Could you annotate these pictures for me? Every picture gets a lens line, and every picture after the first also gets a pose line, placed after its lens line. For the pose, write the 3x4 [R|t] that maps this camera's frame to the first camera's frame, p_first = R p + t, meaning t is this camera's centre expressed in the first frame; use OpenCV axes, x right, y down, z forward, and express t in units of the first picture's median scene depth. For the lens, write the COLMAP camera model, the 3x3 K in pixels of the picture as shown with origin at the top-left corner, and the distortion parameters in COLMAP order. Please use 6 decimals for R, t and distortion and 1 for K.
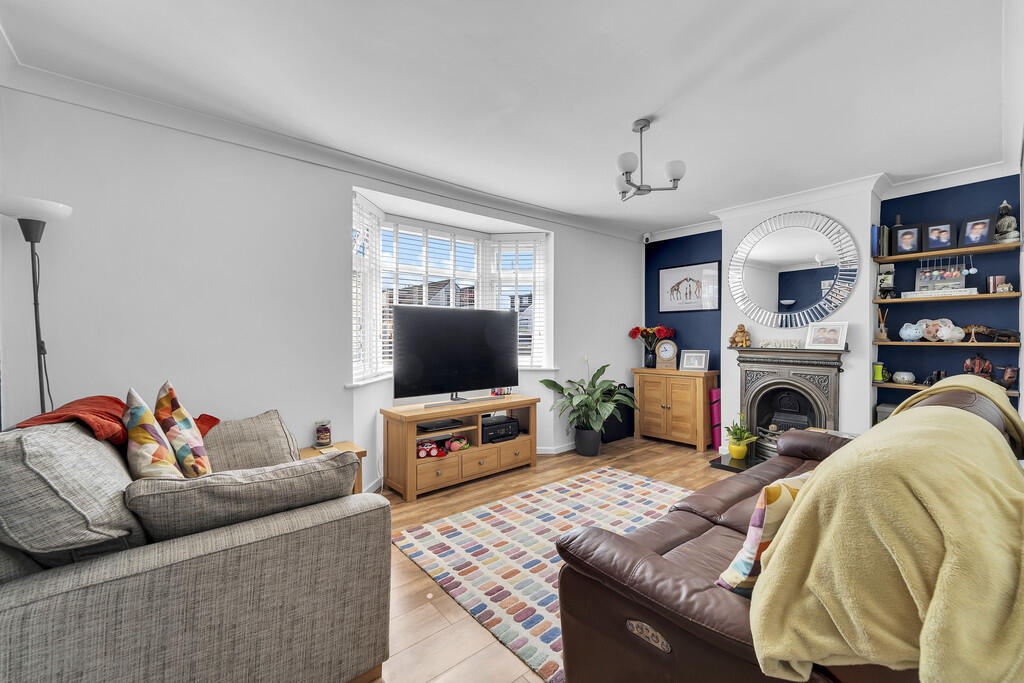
lens RADIAL K [[421.4, 0, 517.5], [0, 421.4, 341.5], [0, 0, 1]] dist [-0.002860, 0.000448]
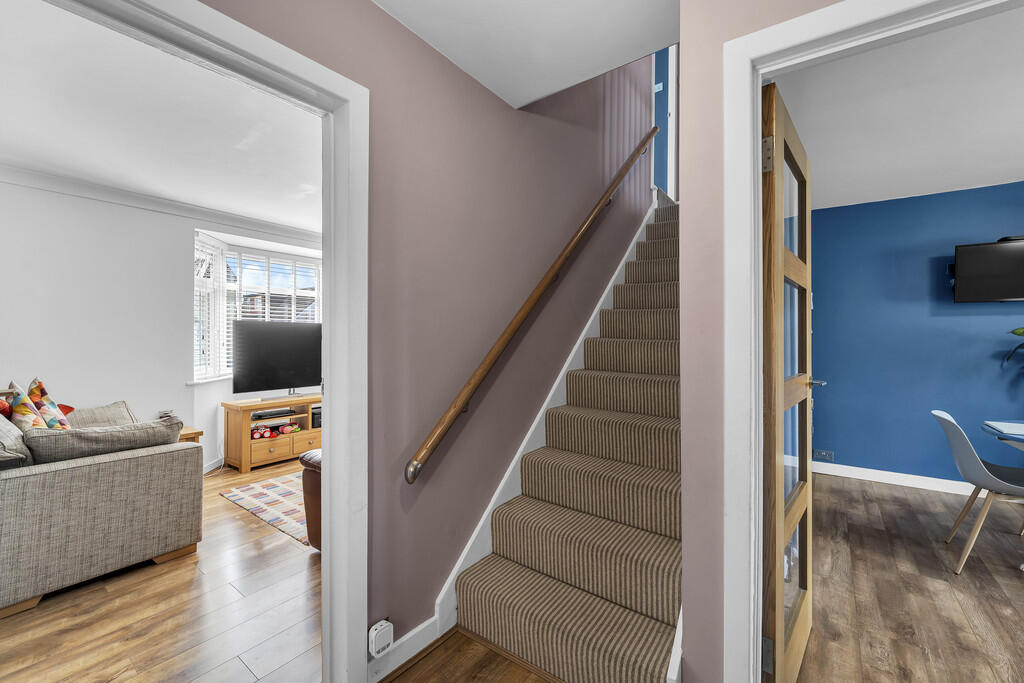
lens RADIAL K [[421.4, 0, 509.2], [0, 421.4, 337.9], [0, 0, 1]] dist [-0.002860, 0.000448]
pose [[0.975634, -0.001556, 0.219397, 0.322393], [0.005828, 0.999806, -0.018823, -0.003975], [-0.219325, 0.019643, 0.975454, -0.563023]]
